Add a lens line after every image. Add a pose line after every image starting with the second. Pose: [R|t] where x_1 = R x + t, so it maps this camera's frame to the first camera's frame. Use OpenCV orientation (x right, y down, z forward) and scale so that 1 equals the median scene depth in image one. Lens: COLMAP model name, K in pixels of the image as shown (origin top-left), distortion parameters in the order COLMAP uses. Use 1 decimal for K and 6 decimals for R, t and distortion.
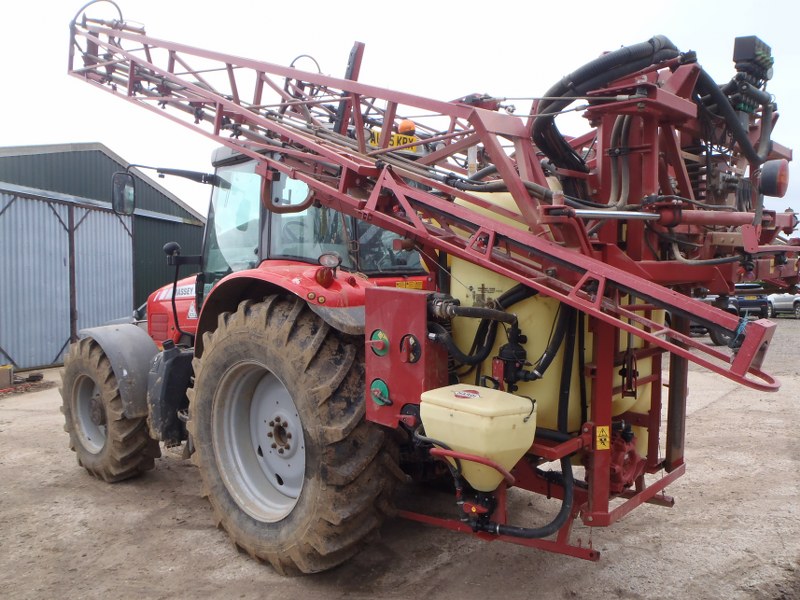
lens RADIAL K [[645.3, 0, 400.0], [0, 645.3, 300.0], [0, 0, 1]] dist [-0.048614, -0.000043]
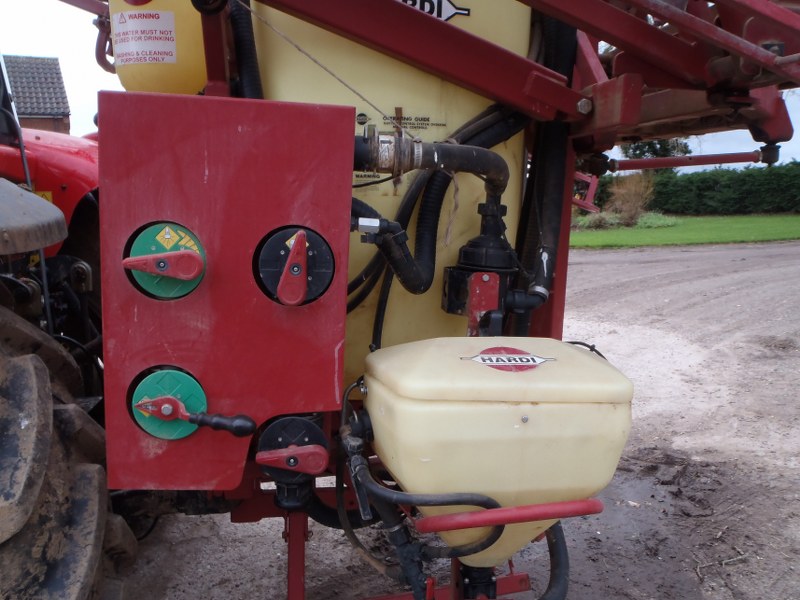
lens RADIAL K [[645.3, 0, 400.0], [0, 645.3, 300.0], [0, 0, 1]] dist [-0.048614, -0.000043]
pose [[0.620758, -0.118571, 0.774984, -0.225463], [0.029789, 0.991351, 0.127813, 0.049233], [-0.783436, -0.056255, 0.618921, 0.724849]]
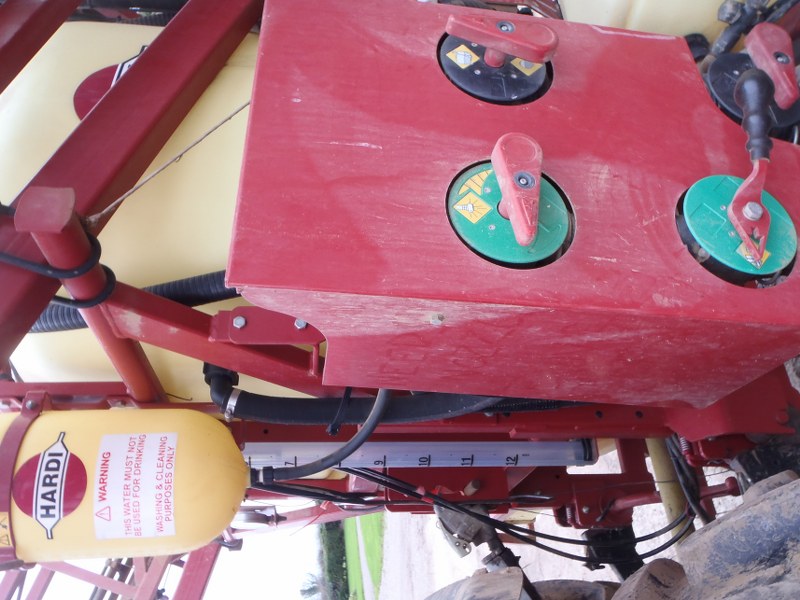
lens RADIAL K [[645.3, 0, 400.0], [0, 645.3, 300.0], [0, 0, 1]] dist [-0.048614, -0.000043]
pose [[-0.105328, -0.304222, 0.946760, -0.236581], [0.994398, -0.040751, 0.097533, 0.009641], [0.008910, 0.951729, 0.306810, 1.015557]]
